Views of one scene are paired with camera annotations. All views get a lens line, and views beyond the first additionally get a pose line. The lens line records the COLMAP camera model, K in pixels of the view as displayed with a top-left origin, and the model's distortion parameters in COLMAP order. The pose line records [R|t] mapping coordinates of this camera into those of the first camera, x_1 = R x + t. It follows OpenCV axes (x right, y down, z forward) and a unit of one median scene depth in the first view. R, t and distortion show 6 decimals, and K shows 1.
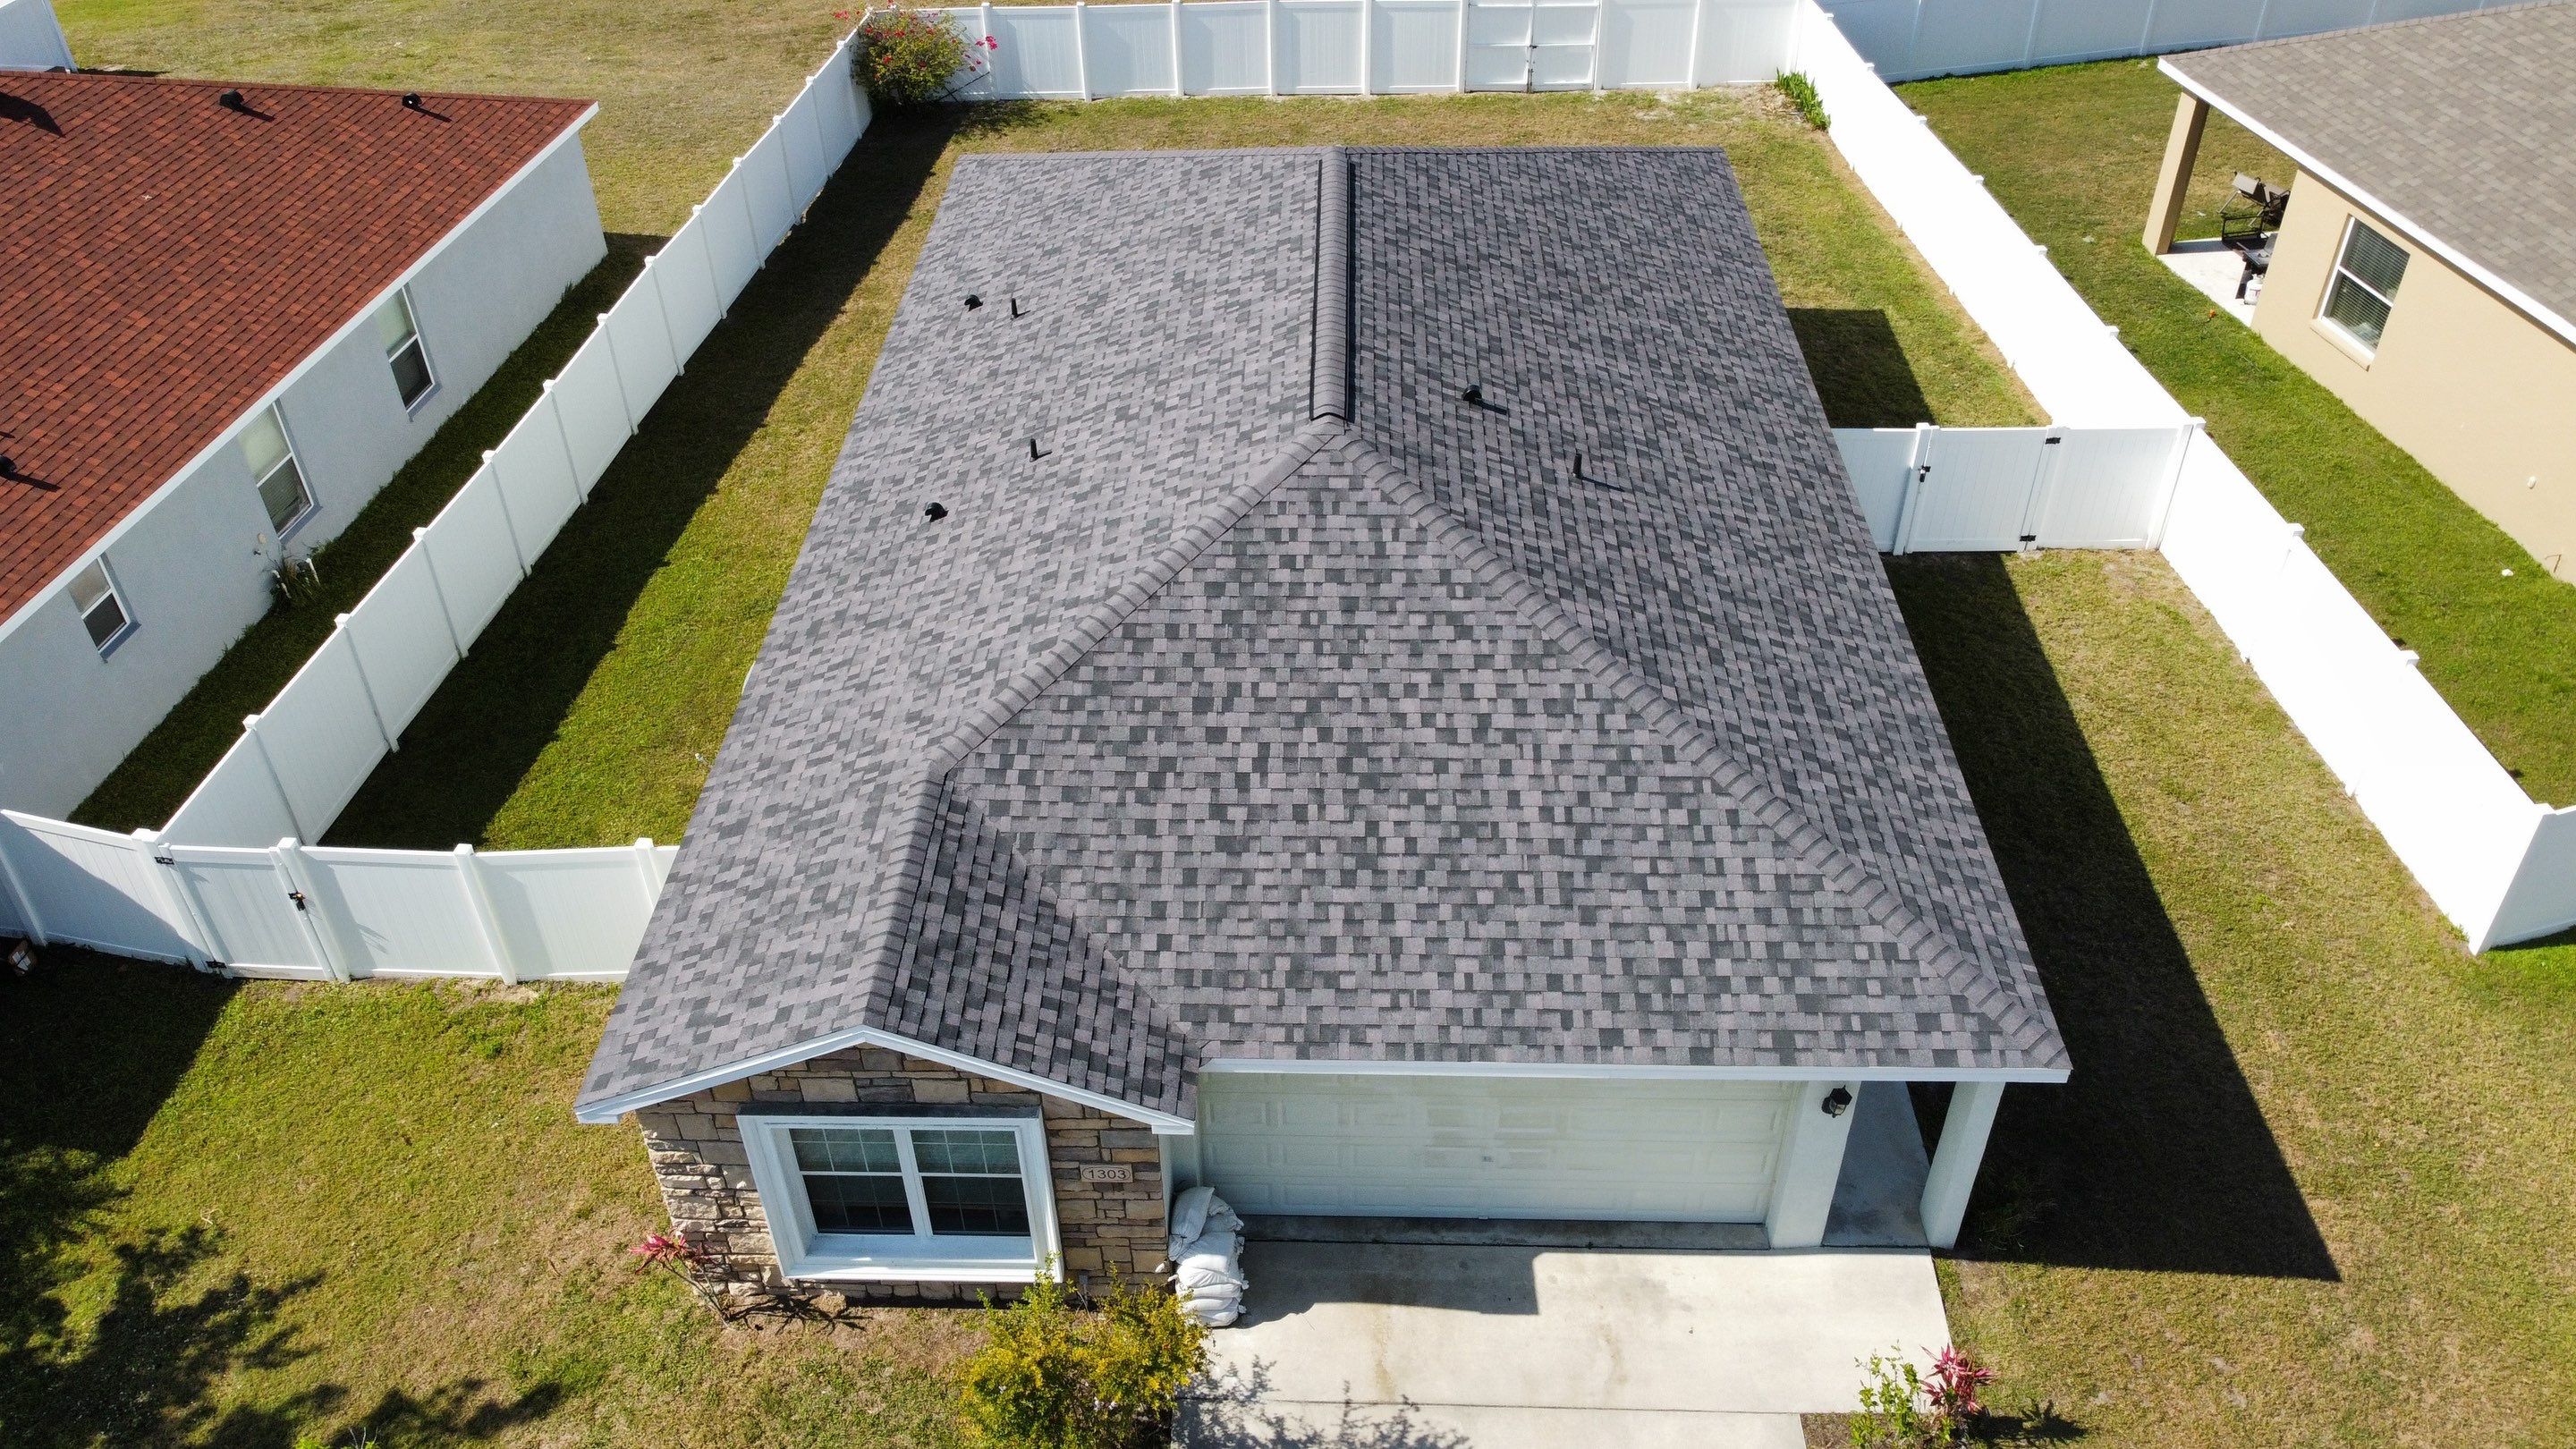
lens RADIAL K [[1956.2, 0, 1262.4], [0, 1956.2, 699.1], [0, 0, 1]] dist [0.008701, -0.024601]
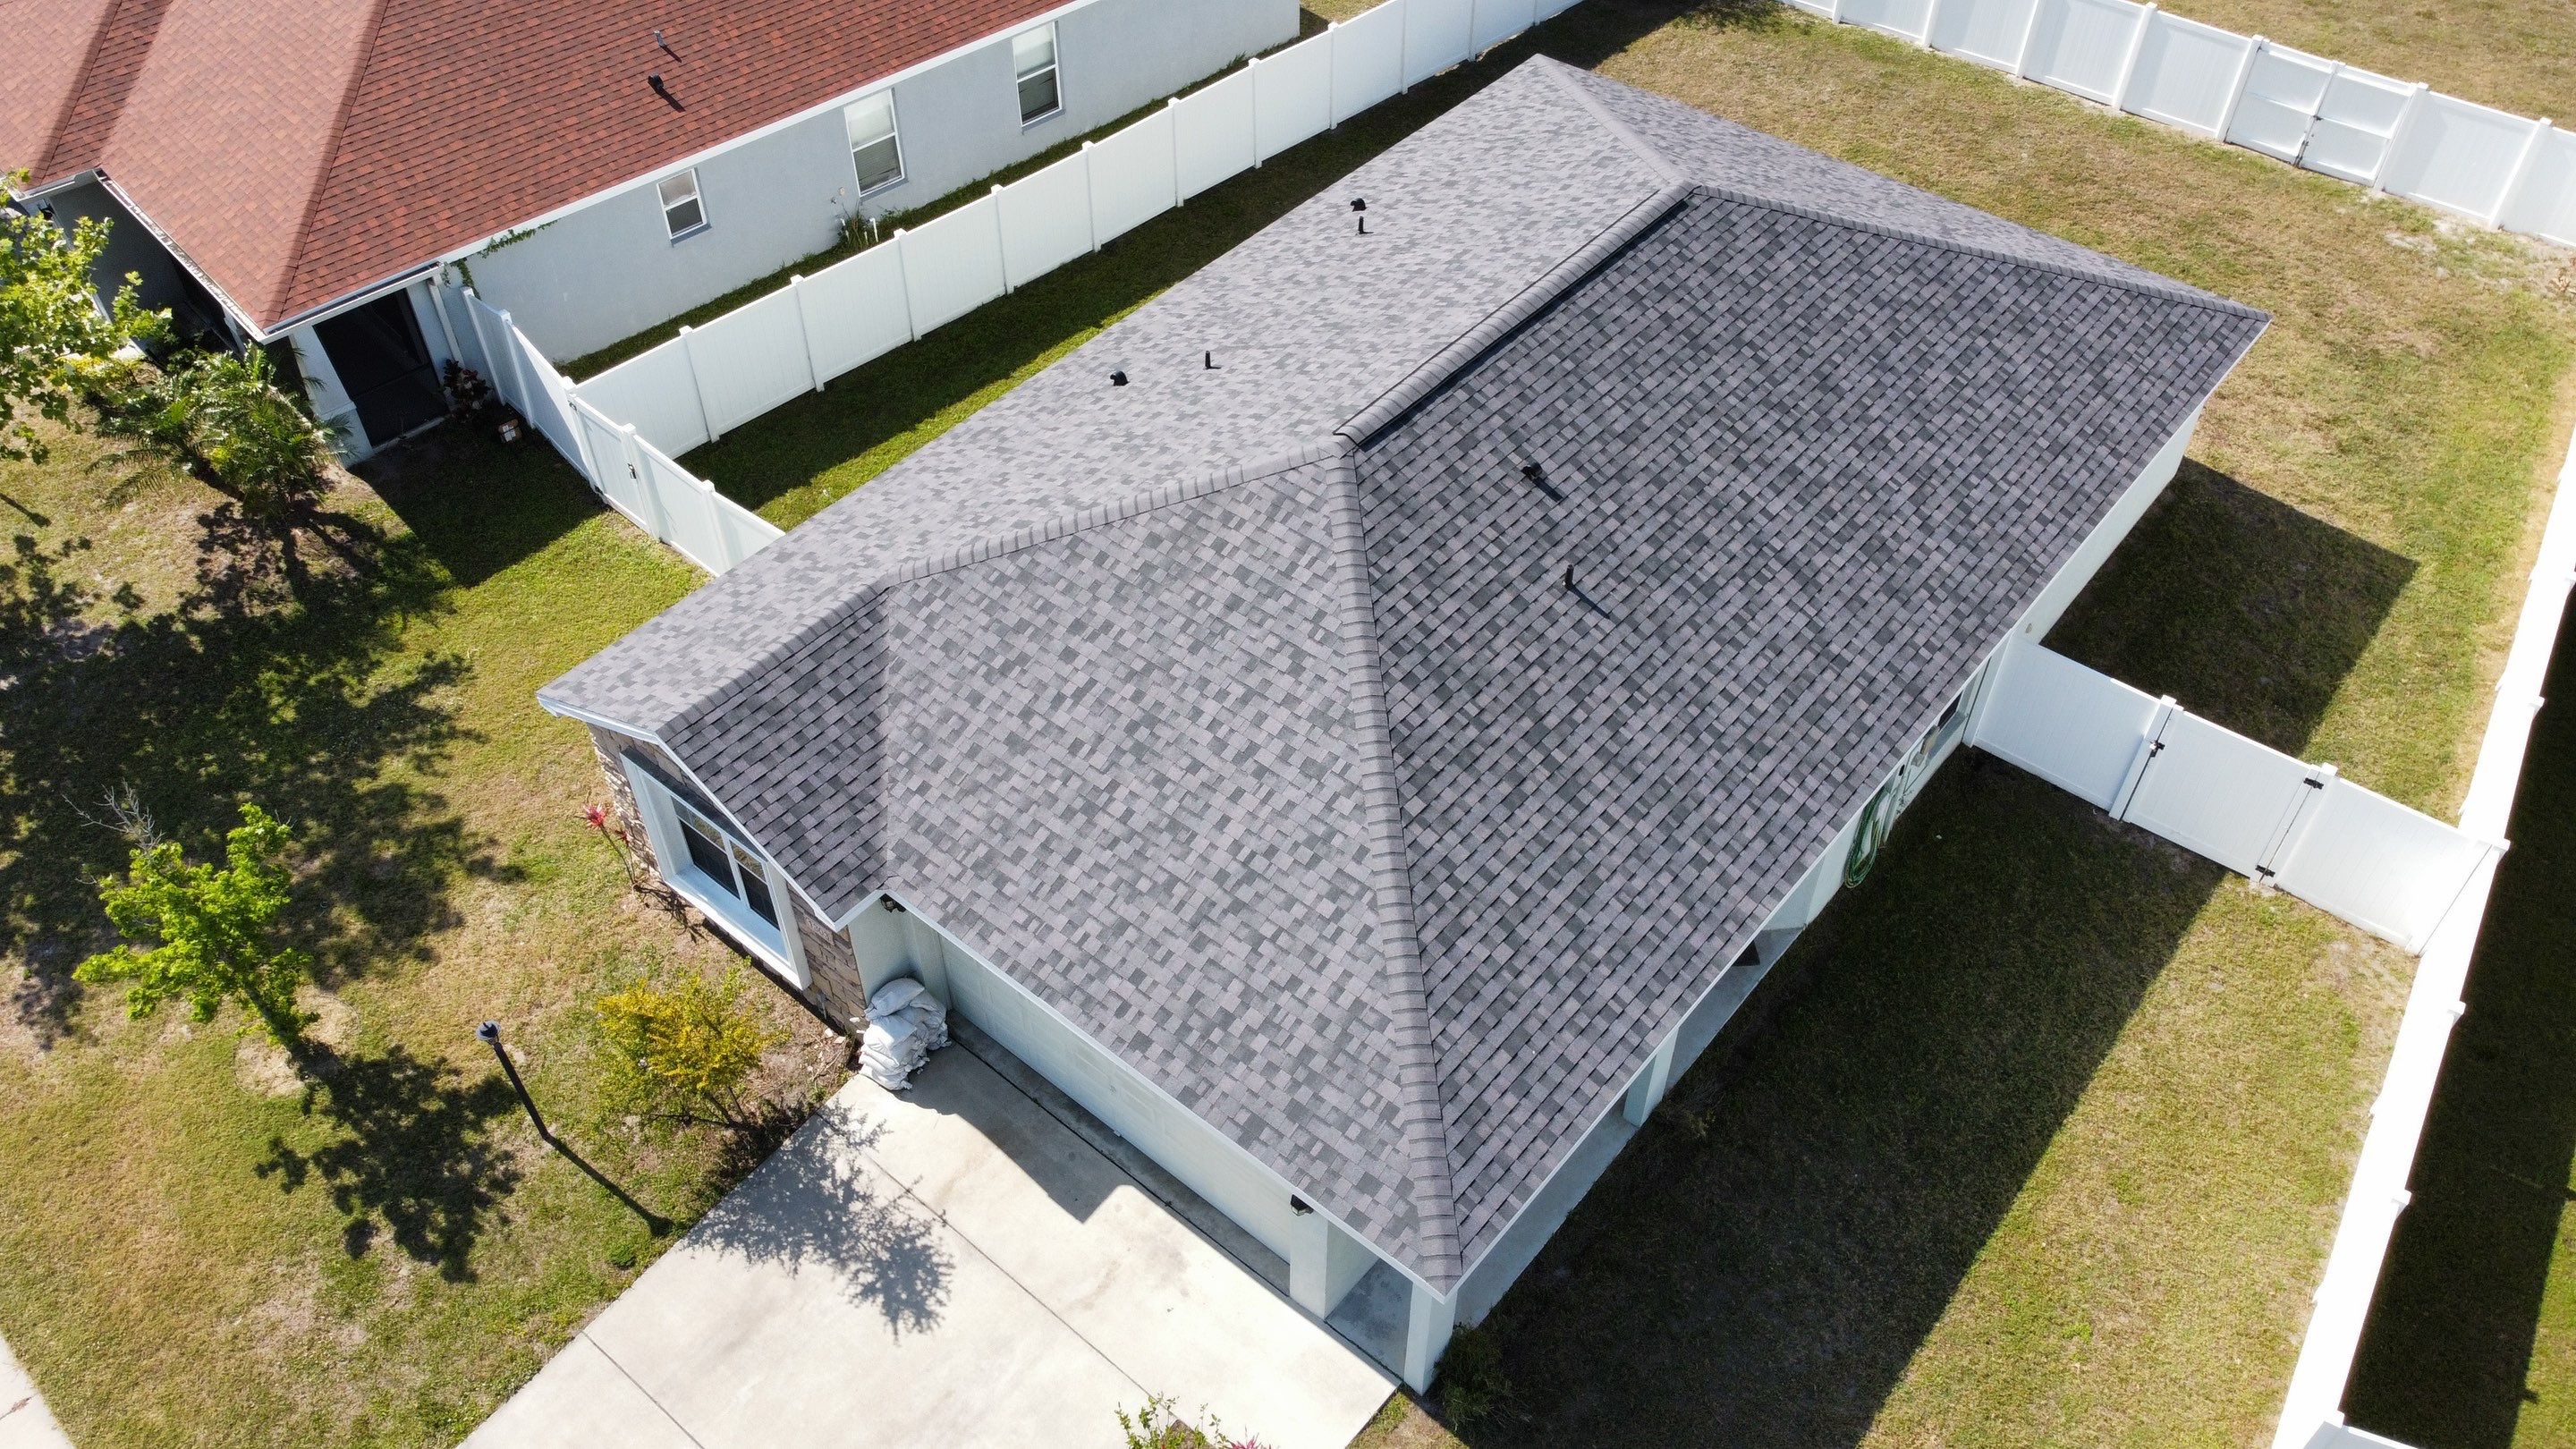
lens RADIAL K [[1956.2, 0, 1249.2], [0, 1956.2, 703.3], [0, 0, 1]] dist [0.008701, -0.024601]
pose [[0.785552, 0.446302, -0.428628, 0.566344], [-0.385453, 0.894805, 0.225277, -0.256927], [0.484081, -0.011751, 0.874944, 0.032851]]
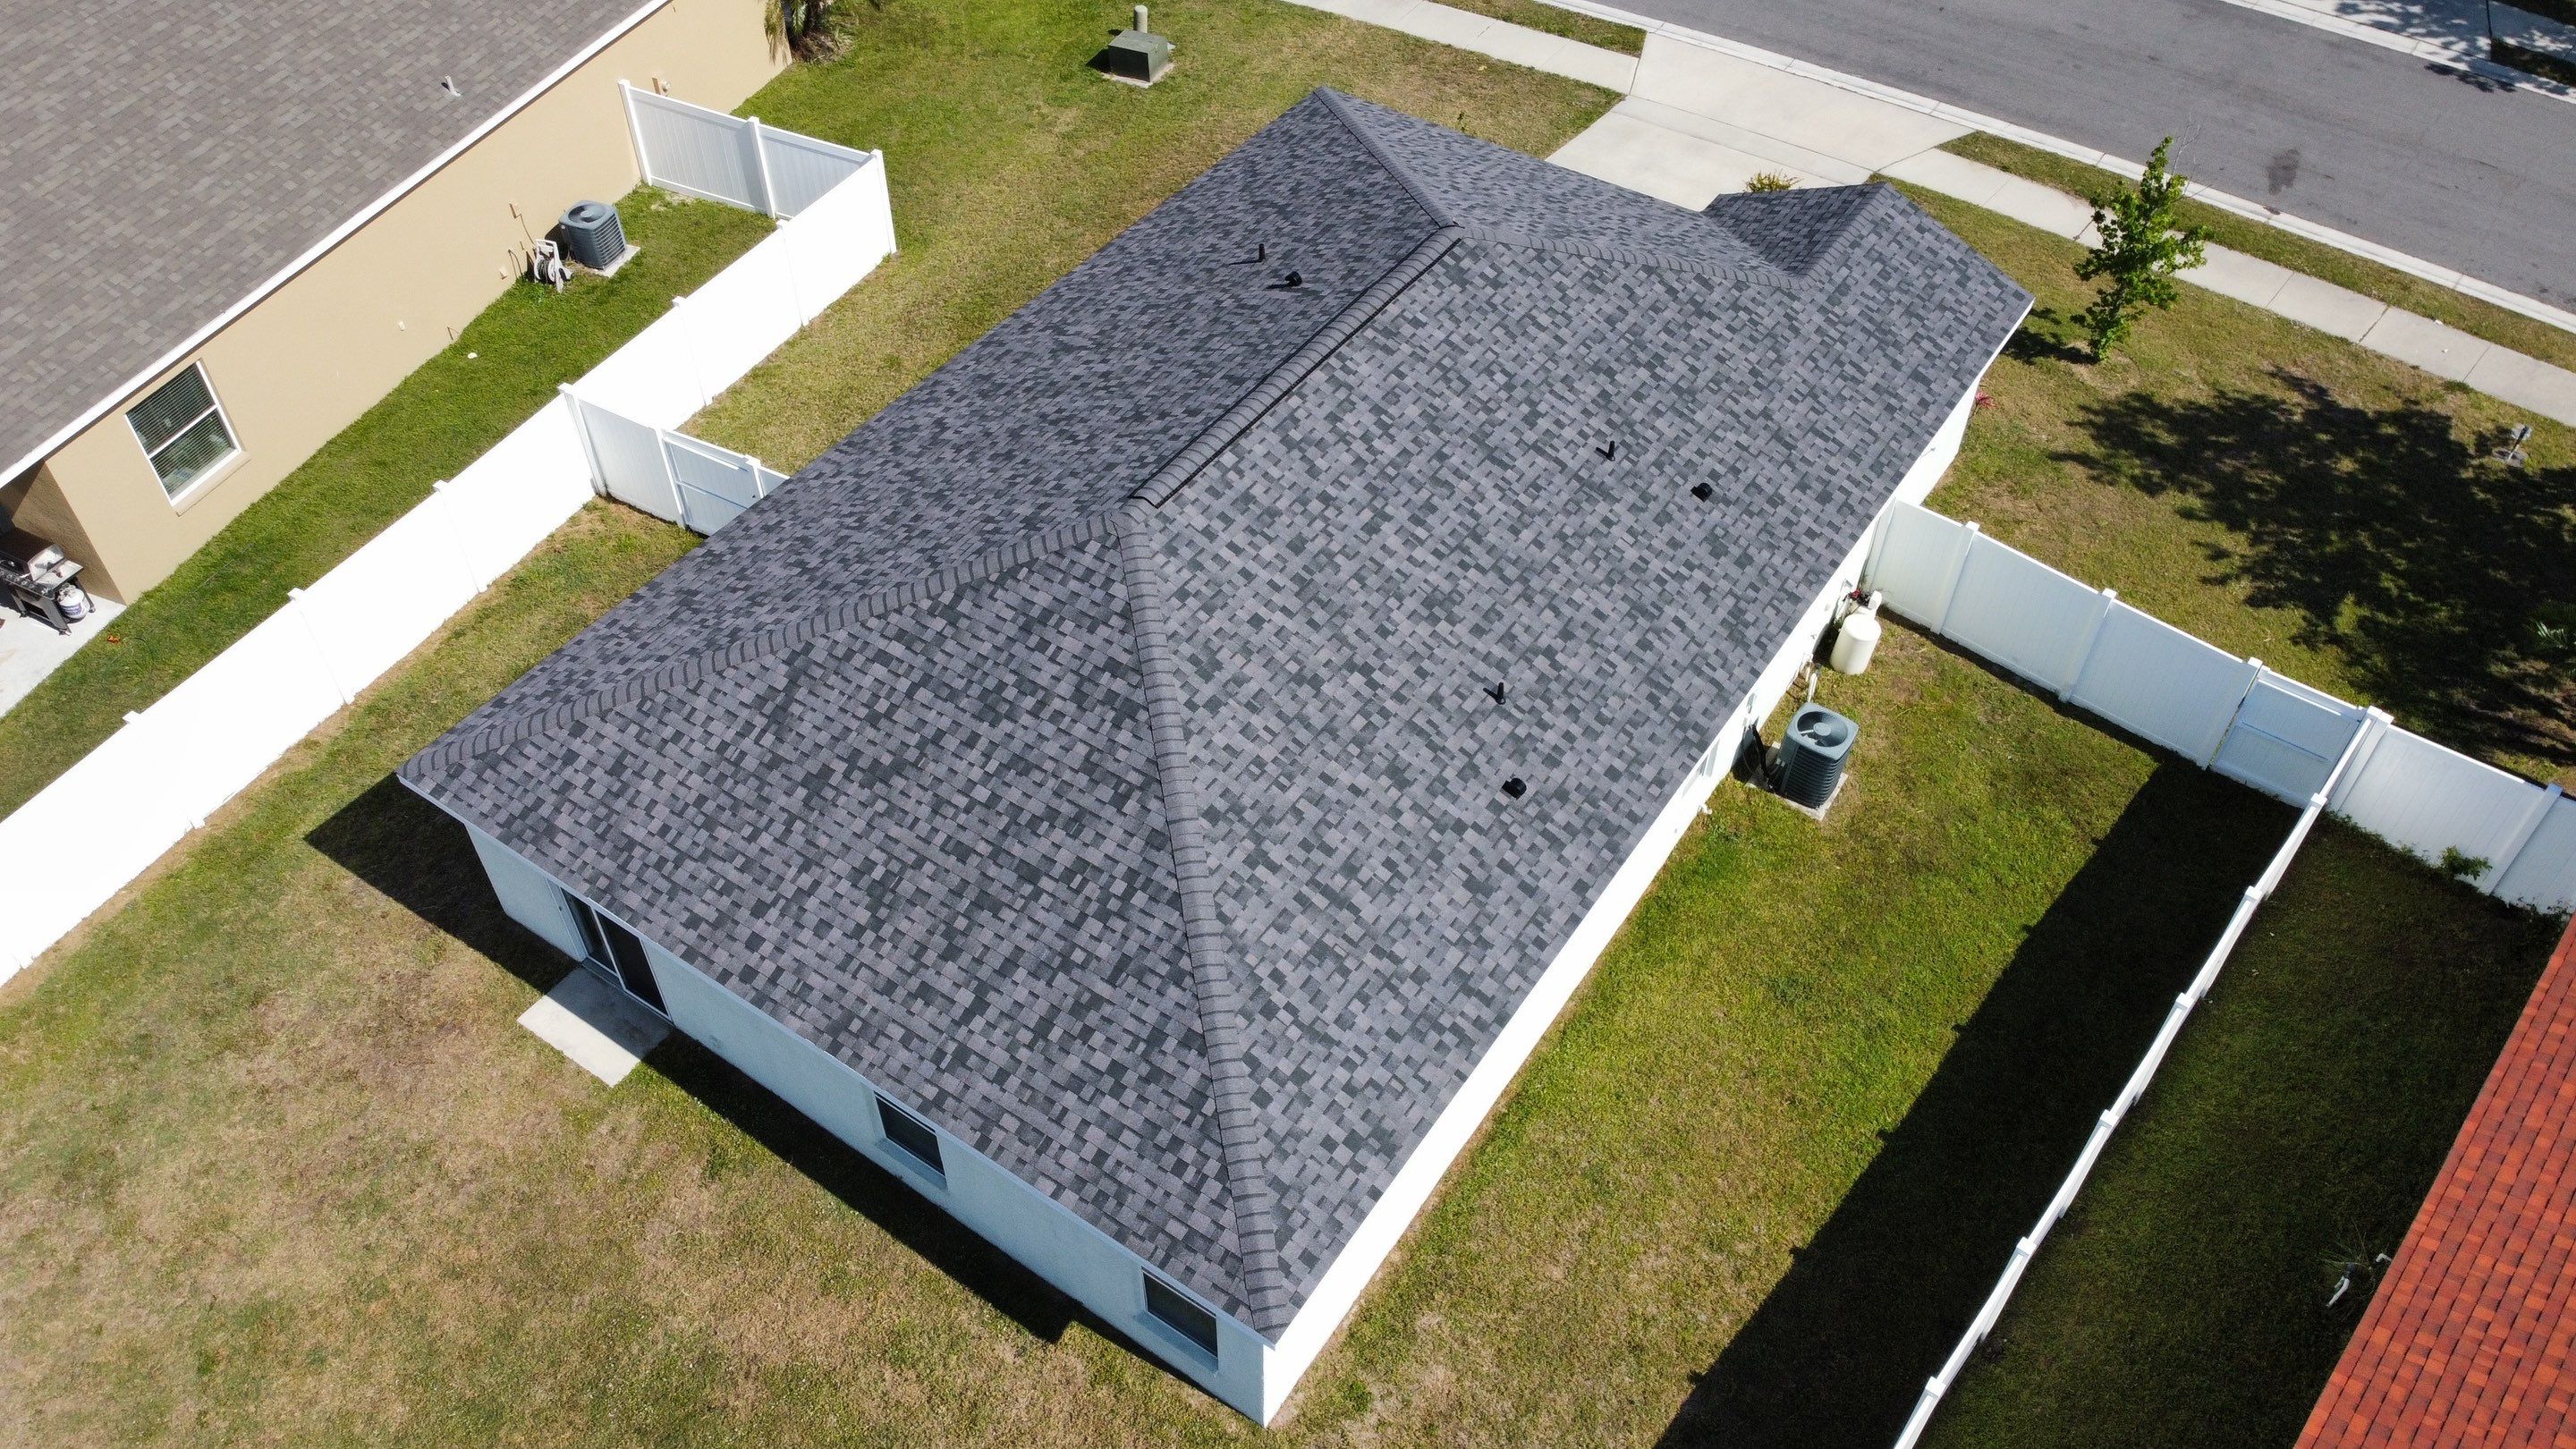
lens RADIAL K [[1956.2, 0, 1249.0], [0, 1956.2, 679.7], [0, 0, 1]] dist [0.008701, -0.024601]
pose [[-0.839920, -0.360157, 0.405981, -0.537633], [0.354067, 0.203287, 0.912859, -1.447741], [-0.411303, 0.910473, -0.043225, 1.510467]]
